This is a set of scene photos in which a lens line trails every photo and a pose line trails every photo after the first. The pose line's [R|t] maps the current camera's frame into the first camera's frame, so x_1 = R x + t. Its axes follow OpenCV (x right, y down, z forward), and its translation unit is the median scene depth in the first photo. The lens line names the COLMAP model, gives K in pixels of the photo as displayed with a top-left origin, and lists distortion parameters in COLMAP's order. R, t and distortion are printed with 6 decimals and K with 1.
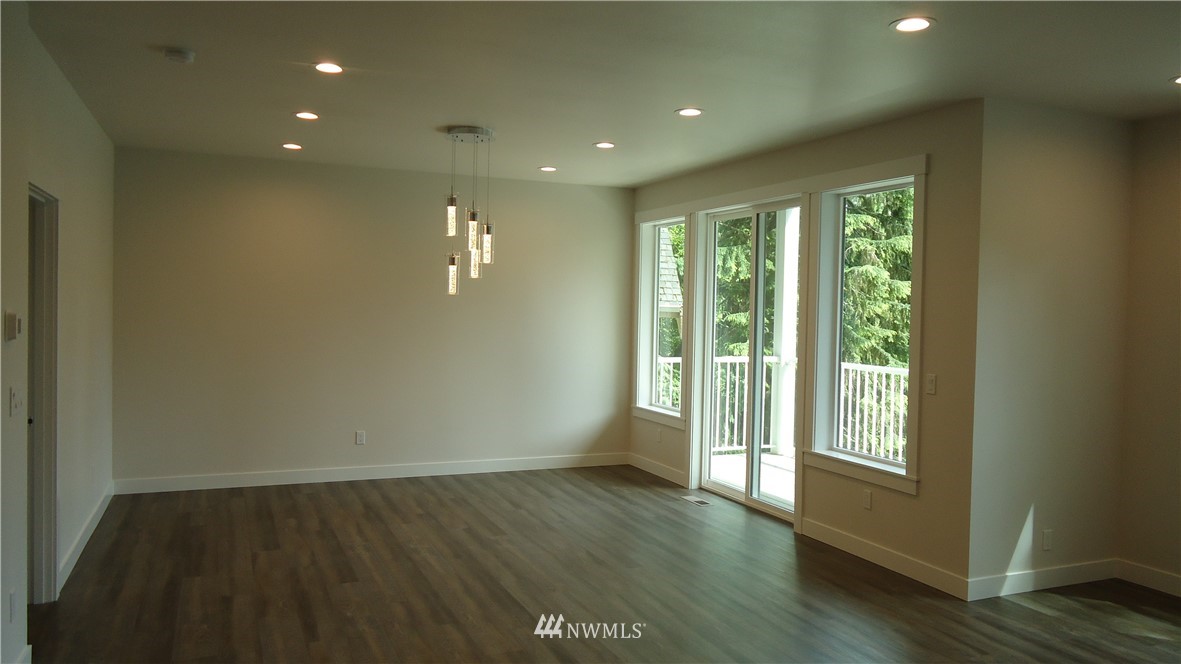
lens RADIAL K [[862.4, 0, 590.5], [0, 862.4, 332.0], [0, 0, 1]] dist [-0.003936, -0.000434]
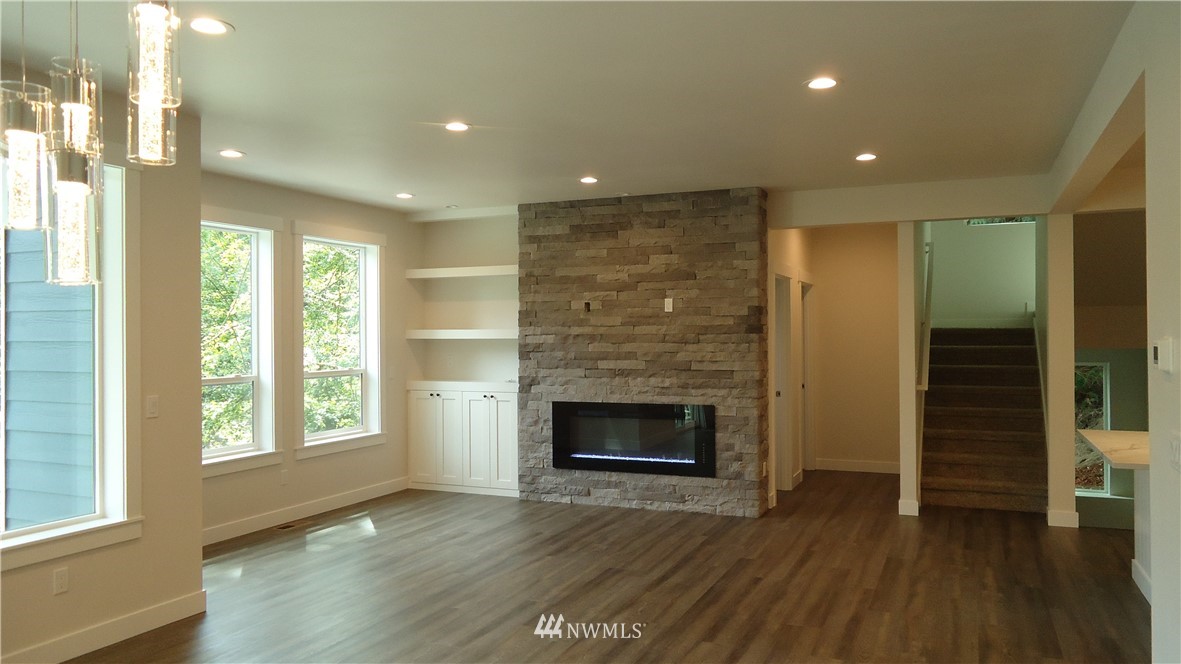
lens RADIAL K [[862.4, 0, 590.5], [0, 862.4, 332.0], [0, 0, 1]] dist [-0.003936, -0.000434]
pose [[-0.683783, -0.013127, 0.729568, -0.401313], [0.014012, 0.999418, 0.031115, -0.027414], [-0.729551, 0.031498, -0.683200, 0.888924]]
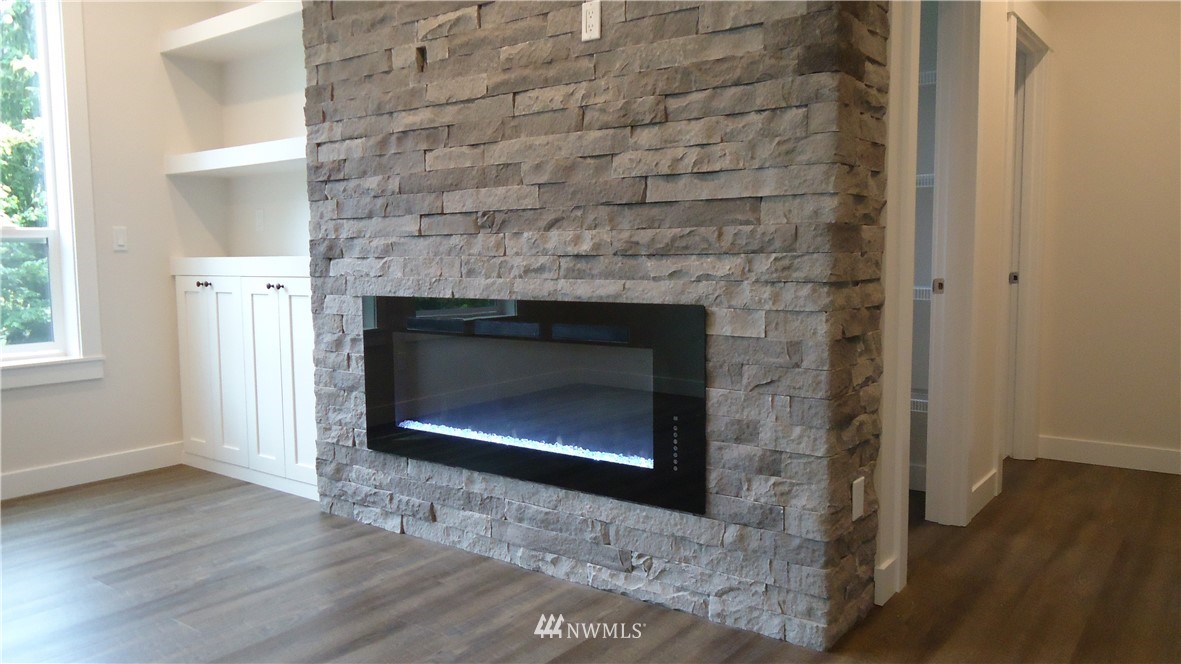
lens RADIAL K [[862.4, 0, 590.5], [0, 862.4, 332.0], [0, 0, 1]] dist [-0.003936, -0.000434]
pose [[-0.492454, -0.092070, 0.865455, -0.038180], [0.022650, 0.992696, 0.118495, 0.060788], [-0.870043, 0.077956, -0.486772, 0.302338]]
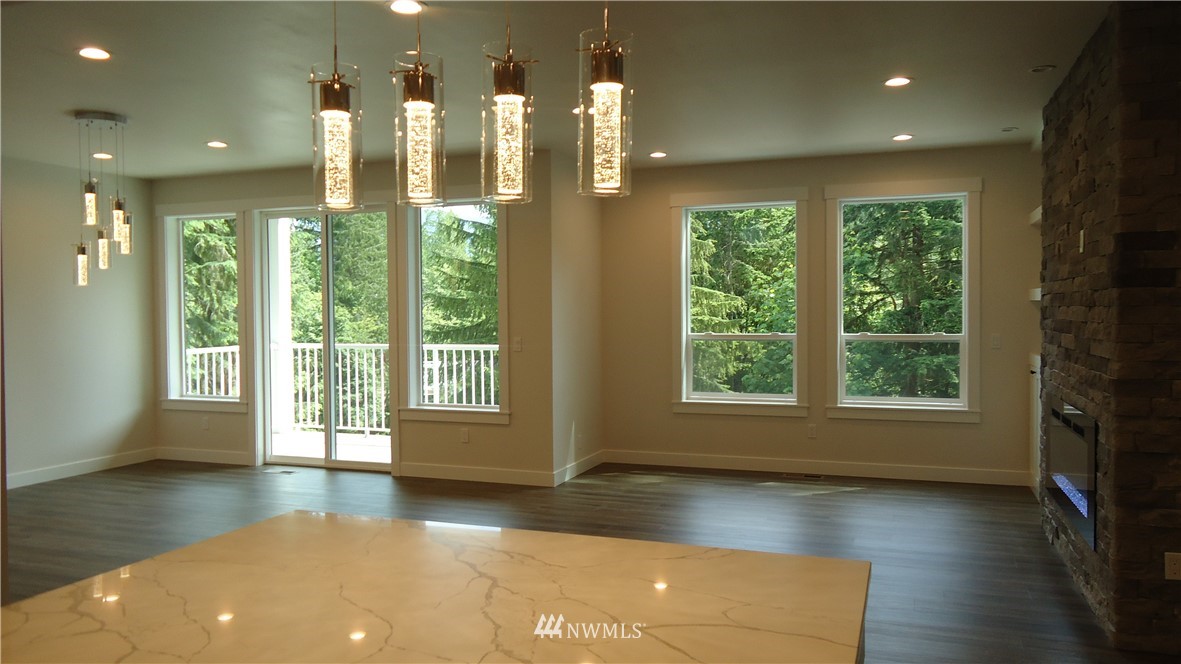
lens RADIAL K [[862.4, 0, 590.5], [0, 862.4, 332.0], [0, 0, 1]] dist [-0.003936, -0.000434]
pose [[0.689490, -0.045051, 0.722893, -0.385412], [0.042356, 0.998864, 0.021851, 0.008995], [-0.723056, 0.015553, 0.690614, -0.052804]]
